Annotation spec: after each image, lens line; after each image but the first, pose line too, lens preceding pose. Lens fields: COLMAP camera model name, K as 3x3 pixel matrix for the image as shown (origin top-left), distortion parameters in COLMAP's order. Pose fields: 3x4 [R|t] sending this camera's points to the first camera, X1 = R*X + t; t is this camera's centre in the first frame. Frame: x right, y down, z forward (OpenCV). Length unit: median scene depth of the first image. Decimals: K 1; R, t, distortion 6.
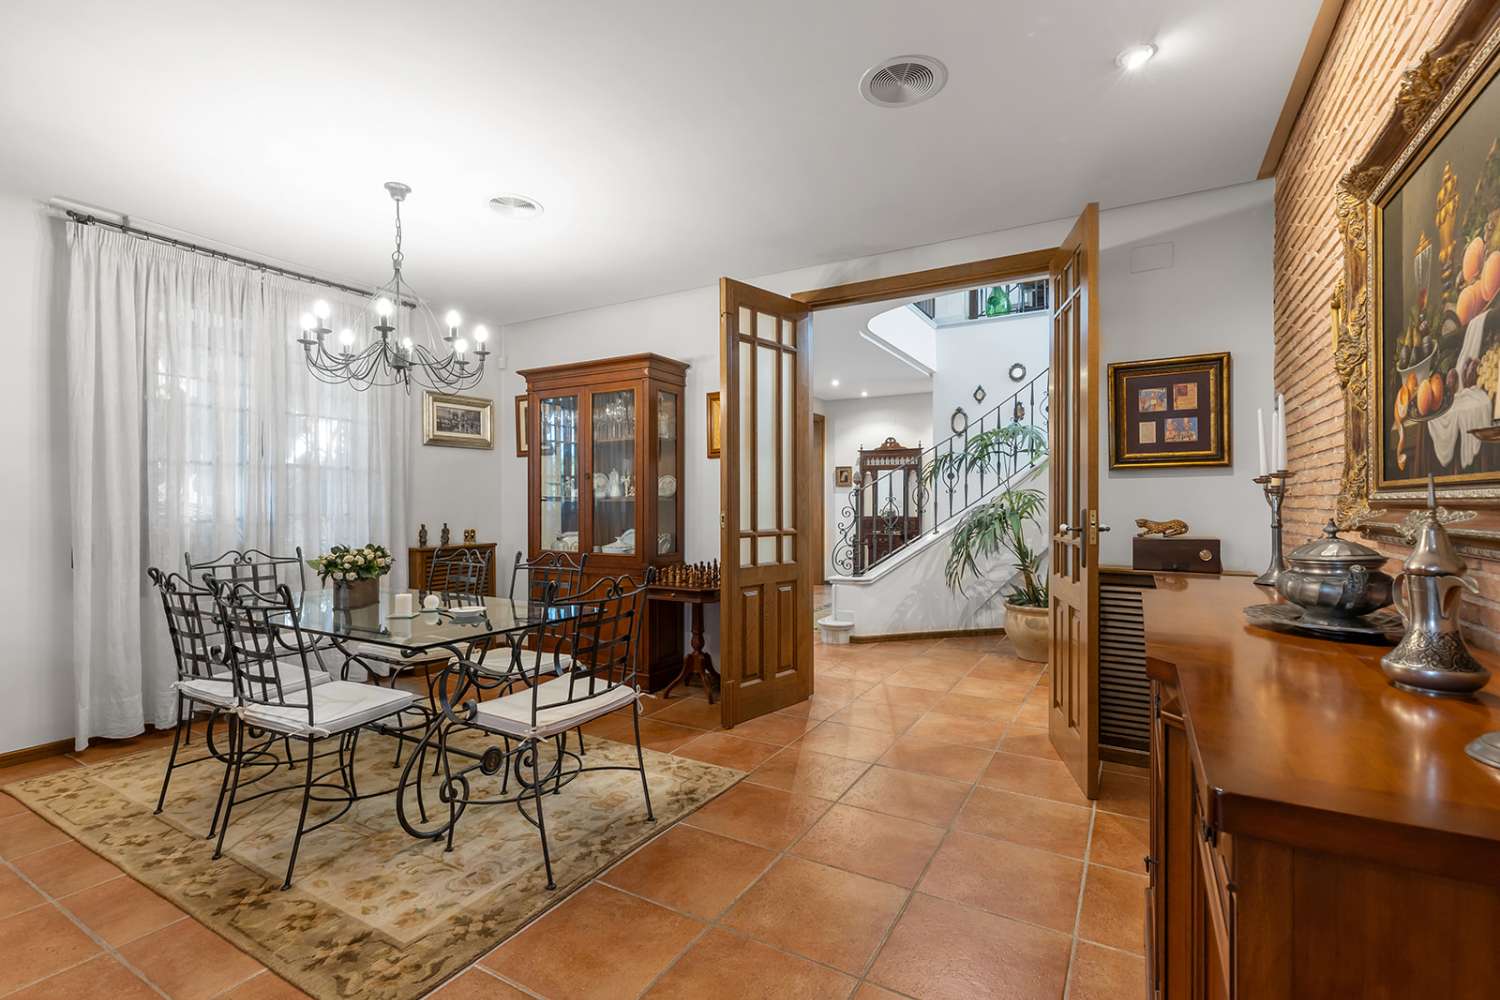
lens RADIAL K [[675.9, 0, 747.0], [0, 675.9, 497.2], [0, 0, 1]] dist [0.003212, 0.000120]
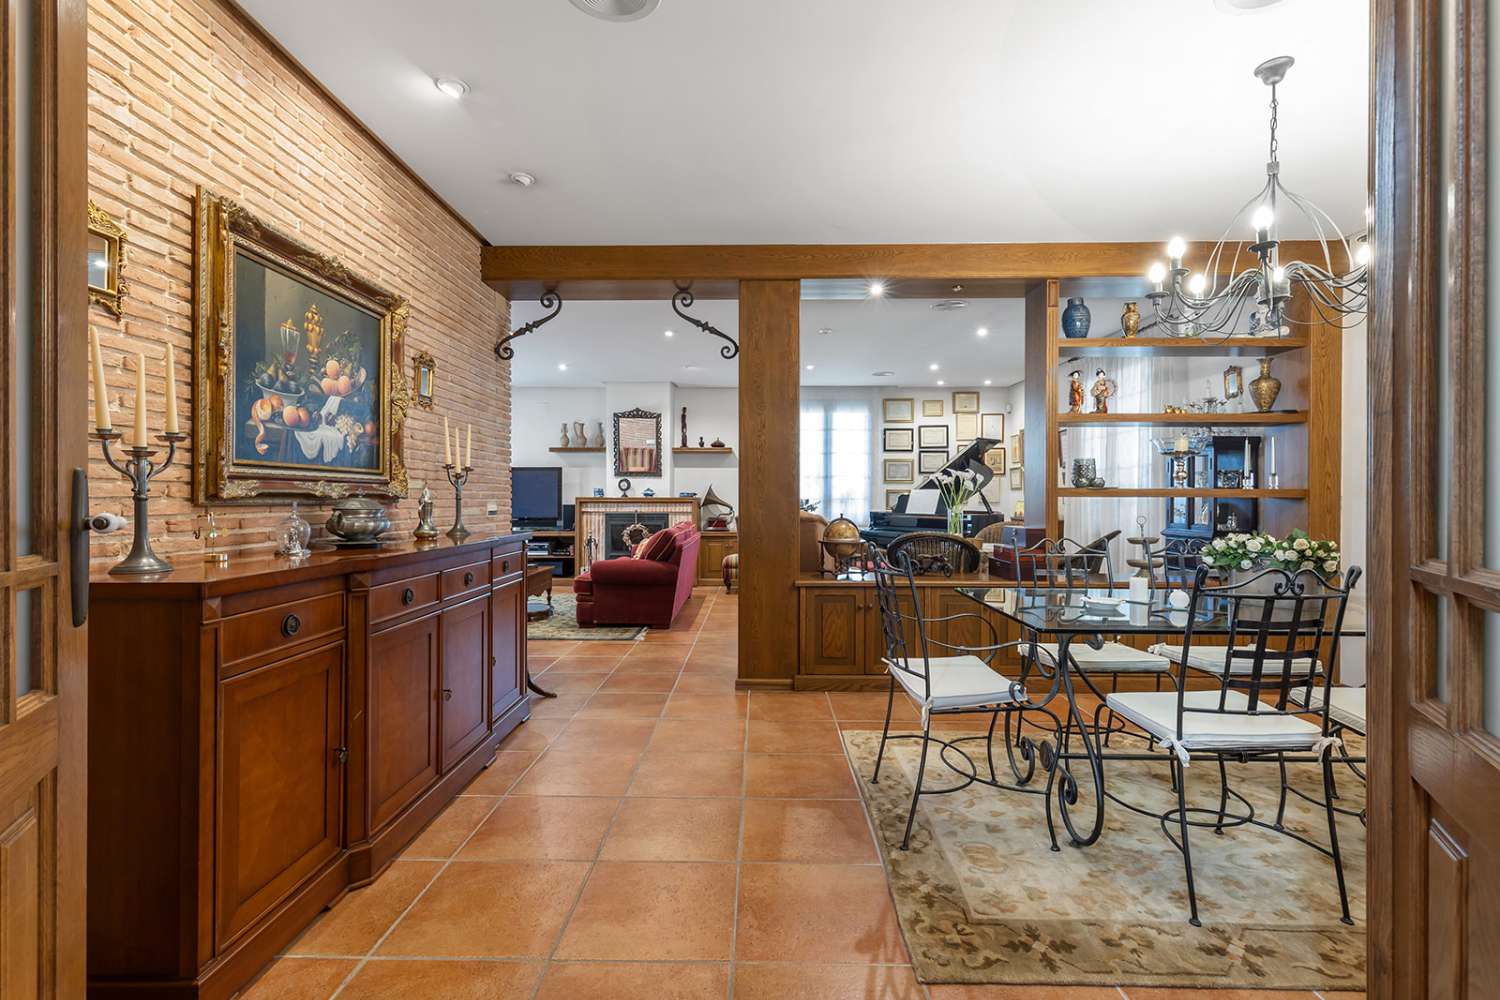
lens RADIAL K [[675.9, 0, 747.0], [0, 675.9, 497.2], [0, 0, 1]] dist [0.003212, 0.000120]
pose [[-0.873801, -0.001329, -0.486282, 0.637254], [0.001458, 0.999985, -0.005353, 0.052489], [0.486282, -0.005387, -0.873786, 2.358380]]
